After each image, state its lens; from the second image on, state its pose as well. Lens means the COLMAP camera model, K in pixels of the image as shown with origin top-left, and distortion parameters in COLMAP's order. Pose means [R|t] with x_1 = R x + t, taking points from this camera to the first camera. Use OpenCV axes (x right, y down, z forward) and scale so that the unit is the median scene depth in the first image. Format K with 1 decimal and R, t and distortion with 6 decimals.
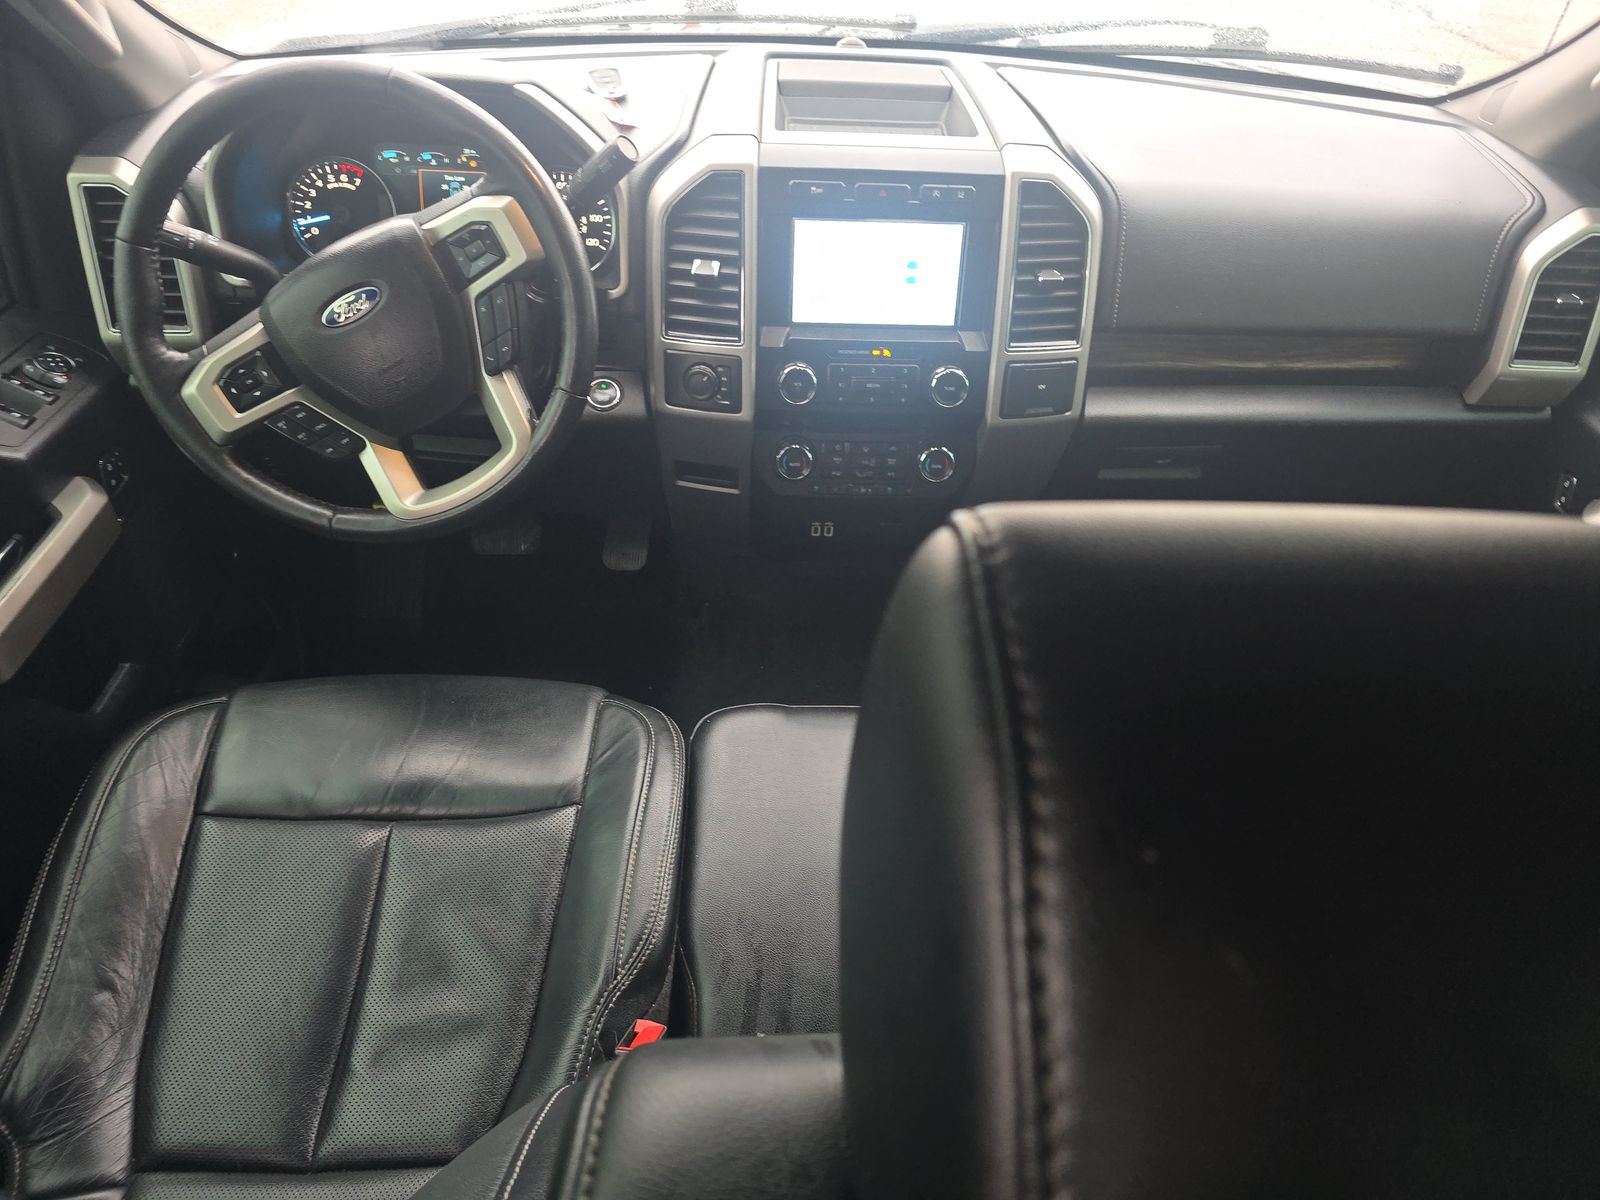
lens RADIAL K [[1081.3, 0, 797.9], [0, 1081.3, 613.1], [0, 0, 1]] dist [0.025497, -0.024561]
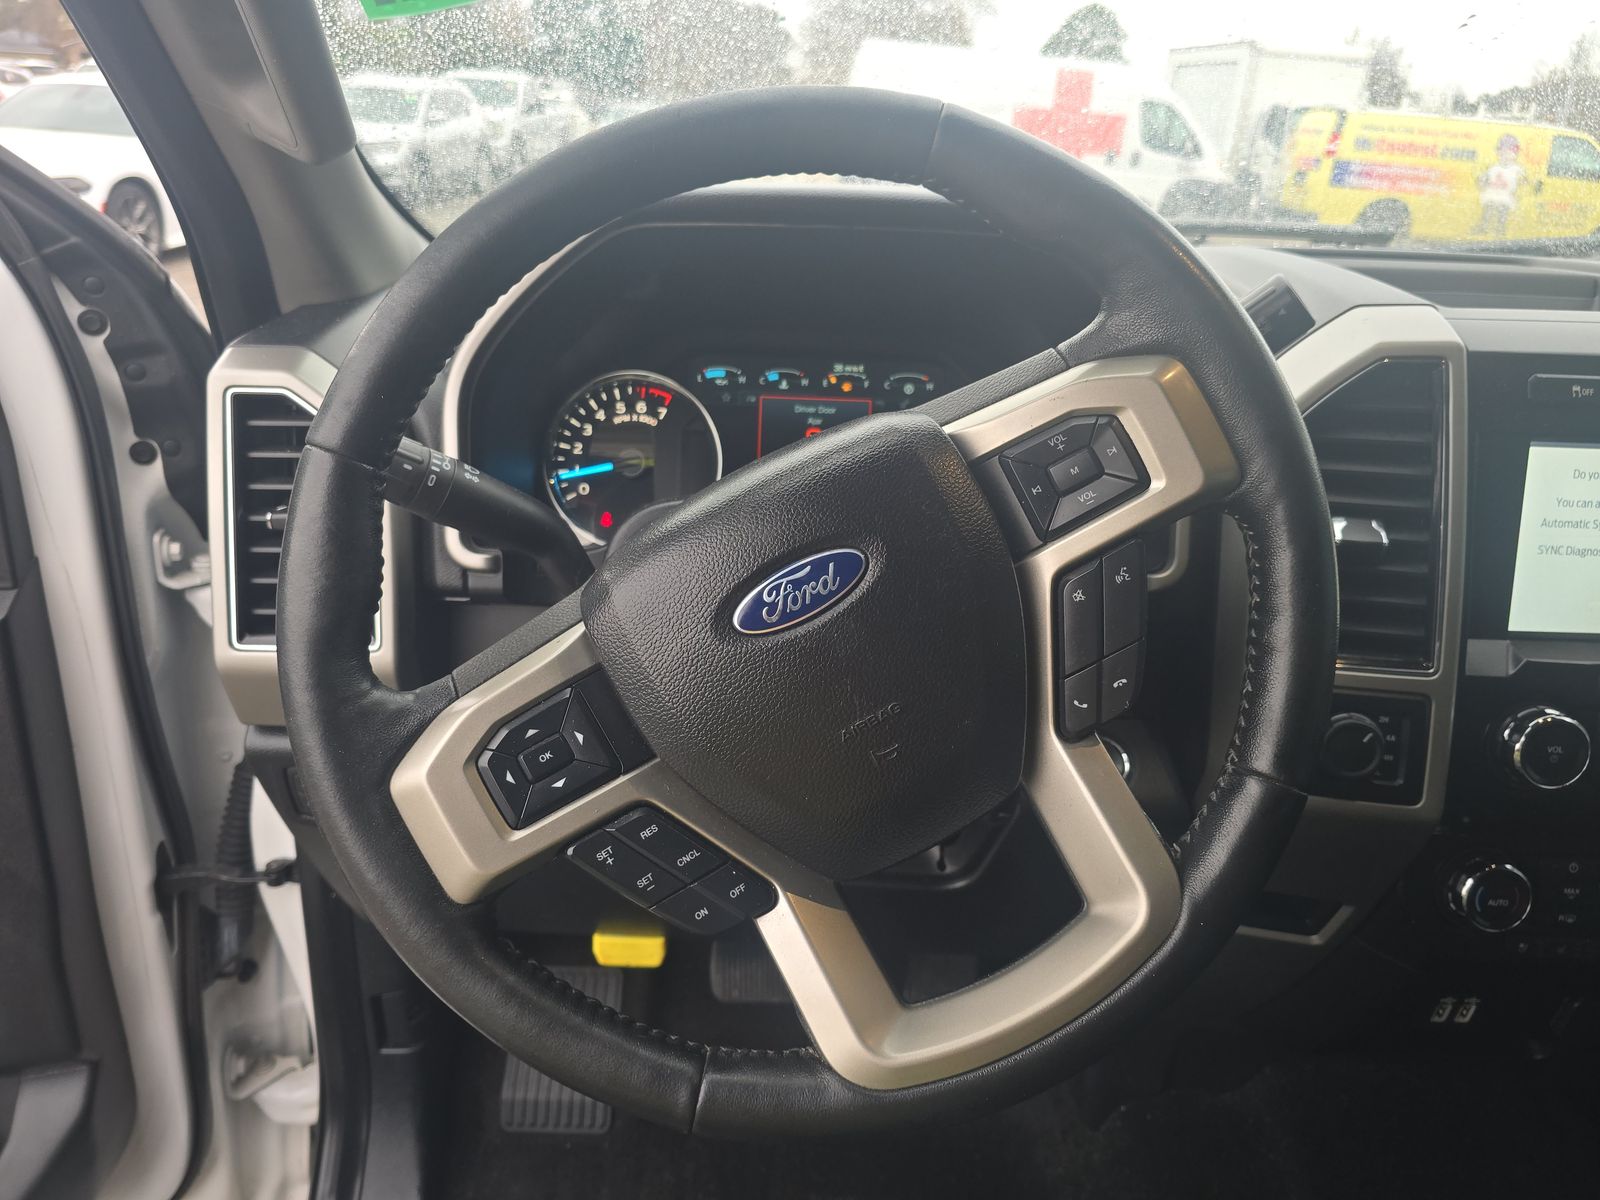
lens RADIAL K [[1081.3, 0, 793.6], [0, 1081.3, 593.3], [0, 0, 1]] dist [0.025497, -0.024561]
pose [[0.999554, -0.000278, -0.029849, -0.314721], [-0.008937, 0.951297, -0.308146, -0.114433], [0.028481, 0.308276, 0.950871, 0.457875]]
